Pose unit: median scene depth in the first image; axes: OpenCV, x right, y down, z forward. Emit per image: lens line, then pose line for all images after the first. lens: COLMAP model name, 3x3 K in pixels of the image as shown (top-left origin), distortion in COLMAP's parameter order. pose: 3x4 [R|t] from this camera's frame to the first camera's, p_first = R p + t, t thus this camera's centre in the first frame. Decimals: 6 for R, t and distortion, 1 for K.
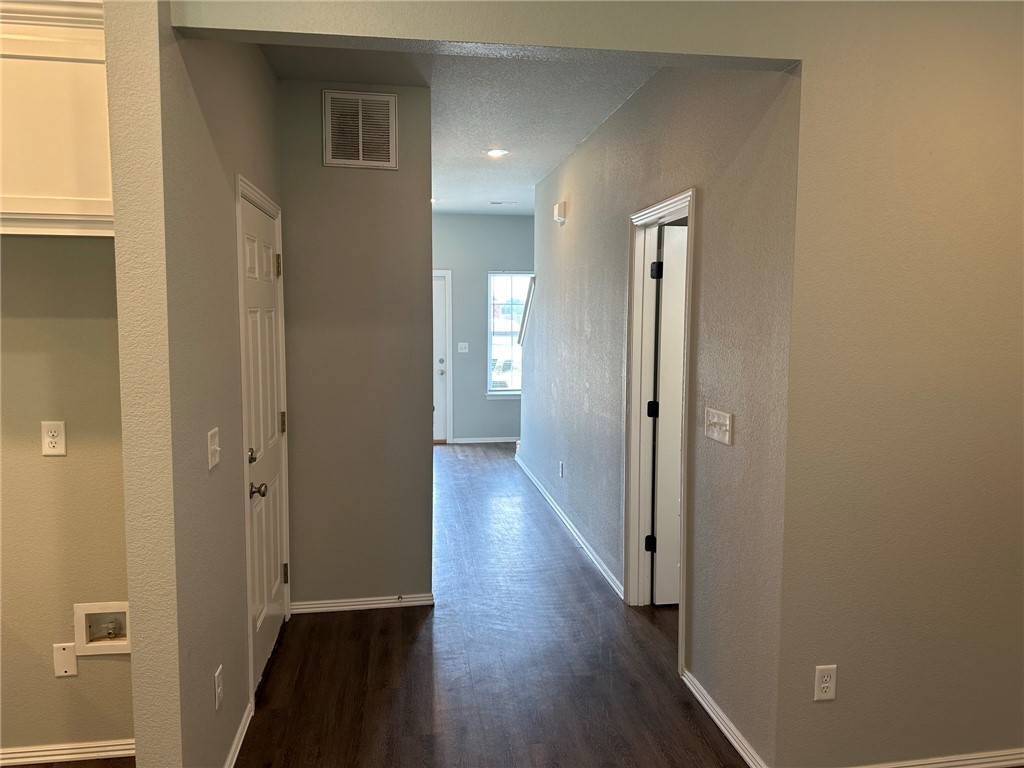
lens RADIAL K [[718.6, 0, 510.9], [0, 718.6, 381.6], [0, 0, 1]] dist [0.039927, -0.048747]
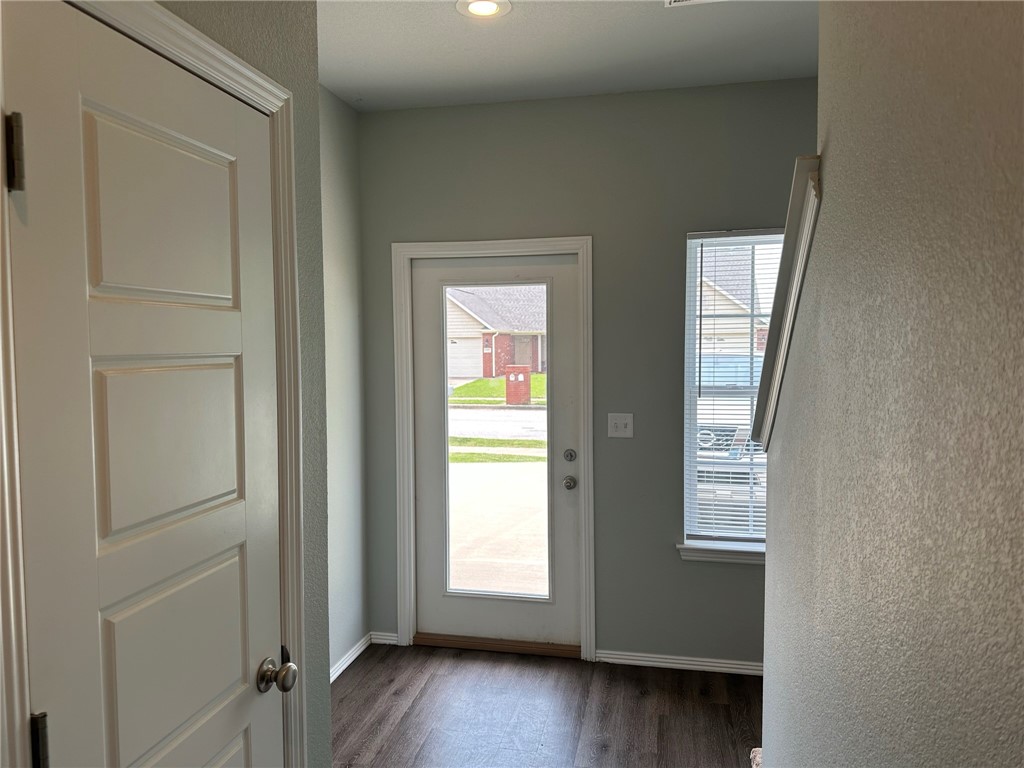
lens RADIAL K [[718.6, 0, 511.5], [0, 718.6, 380.9], [0, 0, 1]] dist [0.039927, -0.048747]
pose [[0.933937, 0.004941, -0.357404, 0.019903], [-0.020103, 0.999048, -0.038720, -0.054941], [0.356873, 0.043346, 0.933147, 0.599673]]
